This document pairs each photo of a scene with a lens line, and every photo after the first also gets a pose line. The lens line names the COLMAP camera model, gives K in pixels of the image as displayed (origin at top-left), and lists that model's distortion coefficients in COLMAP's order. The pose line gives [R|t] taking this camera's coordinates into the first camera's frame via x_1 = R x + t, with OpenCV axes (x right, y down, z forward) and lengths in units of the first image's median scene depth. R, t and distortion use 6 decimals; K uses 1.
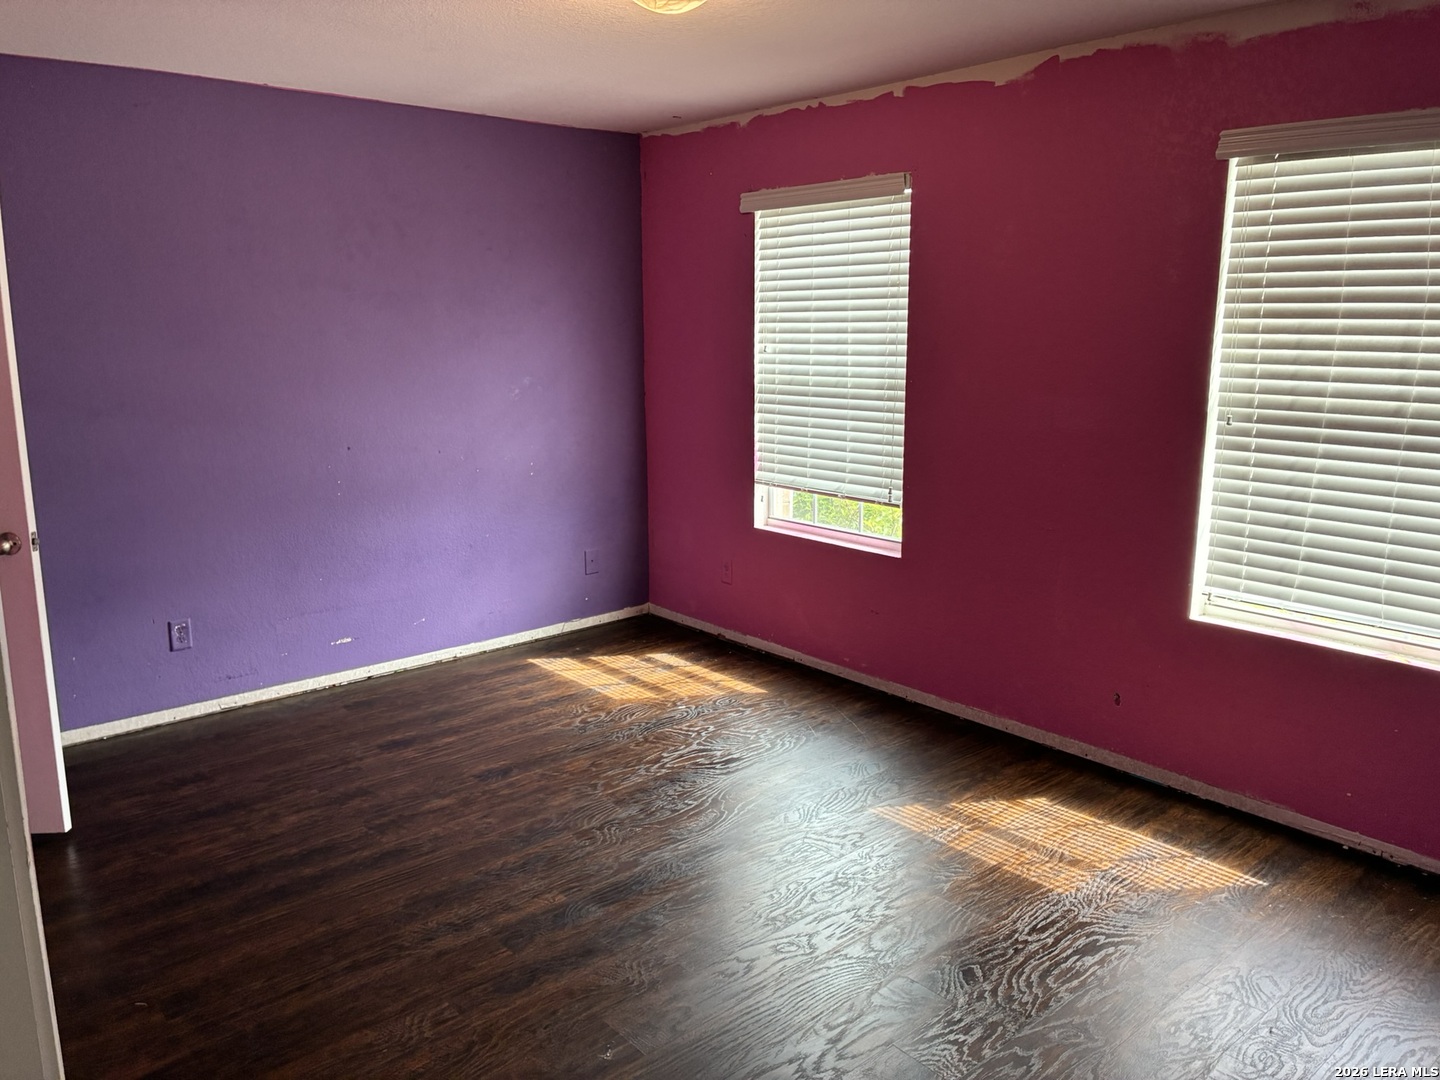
lens RADIAL K [[1113.4, 0, 718.8], [0, 1113.4, 542.9], [0, 0, 1]] dist [0.050648, -0.046443]
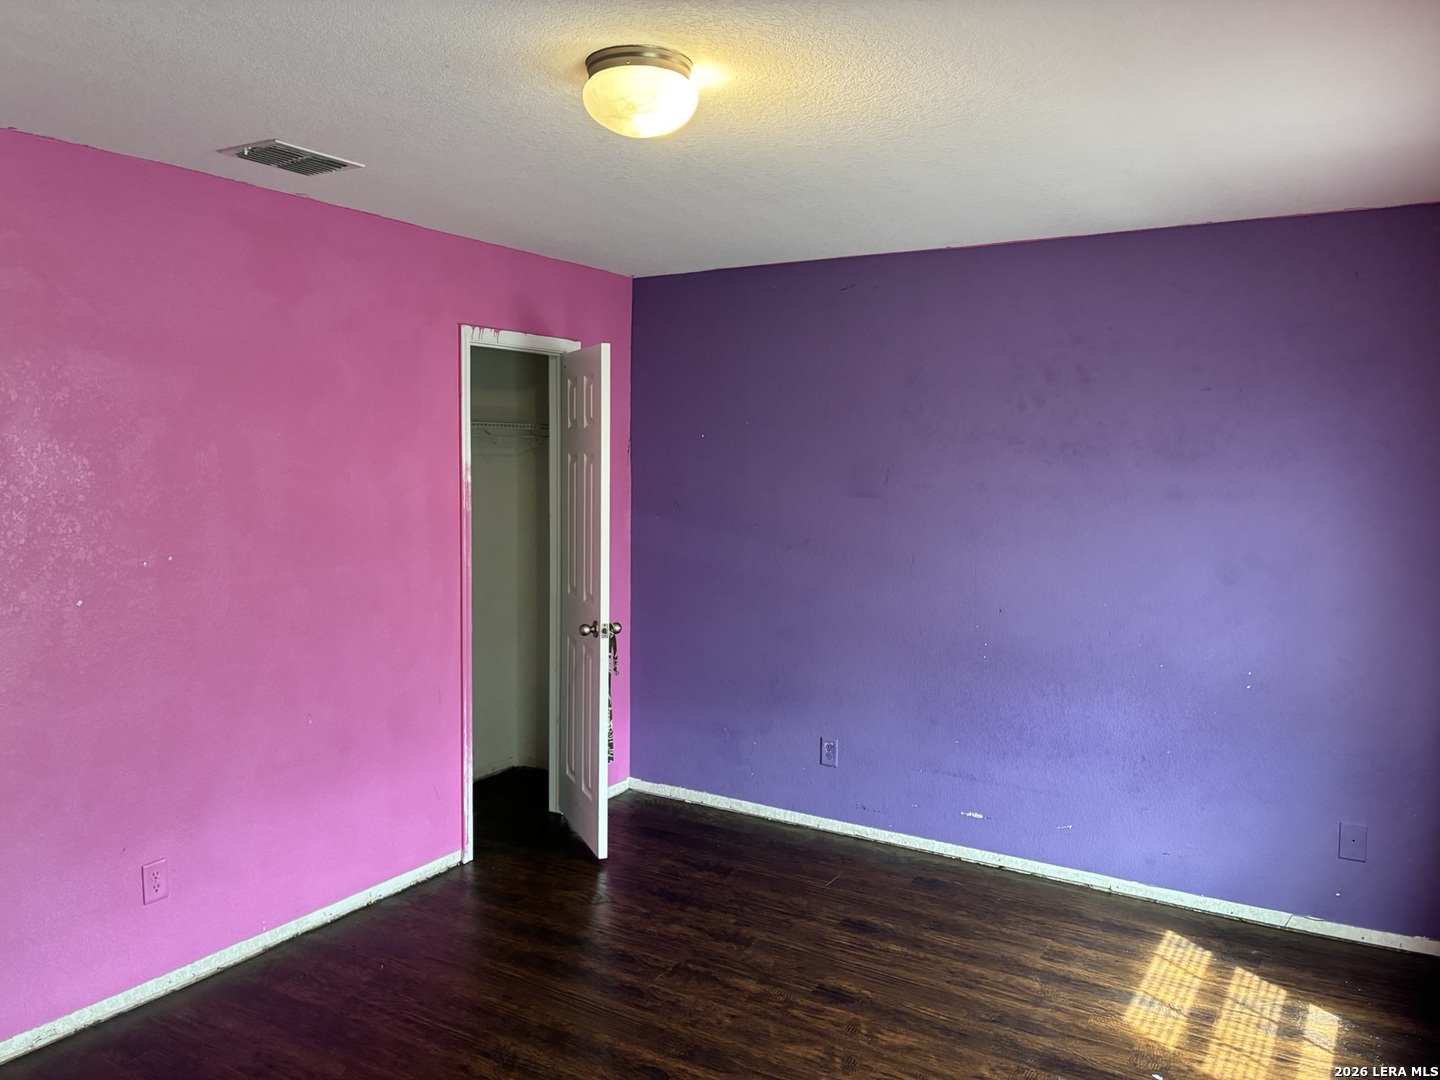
lens RADIAL K [[1113.4, 0, 718.2], [0, 1113.4, 534.5], [0, 0, 1]] dist [0.050648, -0.046443]
pose [[0.283609, 0.077108, -0.955835, 0.471392], [-0.203504, 0.978898, 0.018586, -0.113708], [0.937098, 0.189245, 0.293316, 0.492750]]
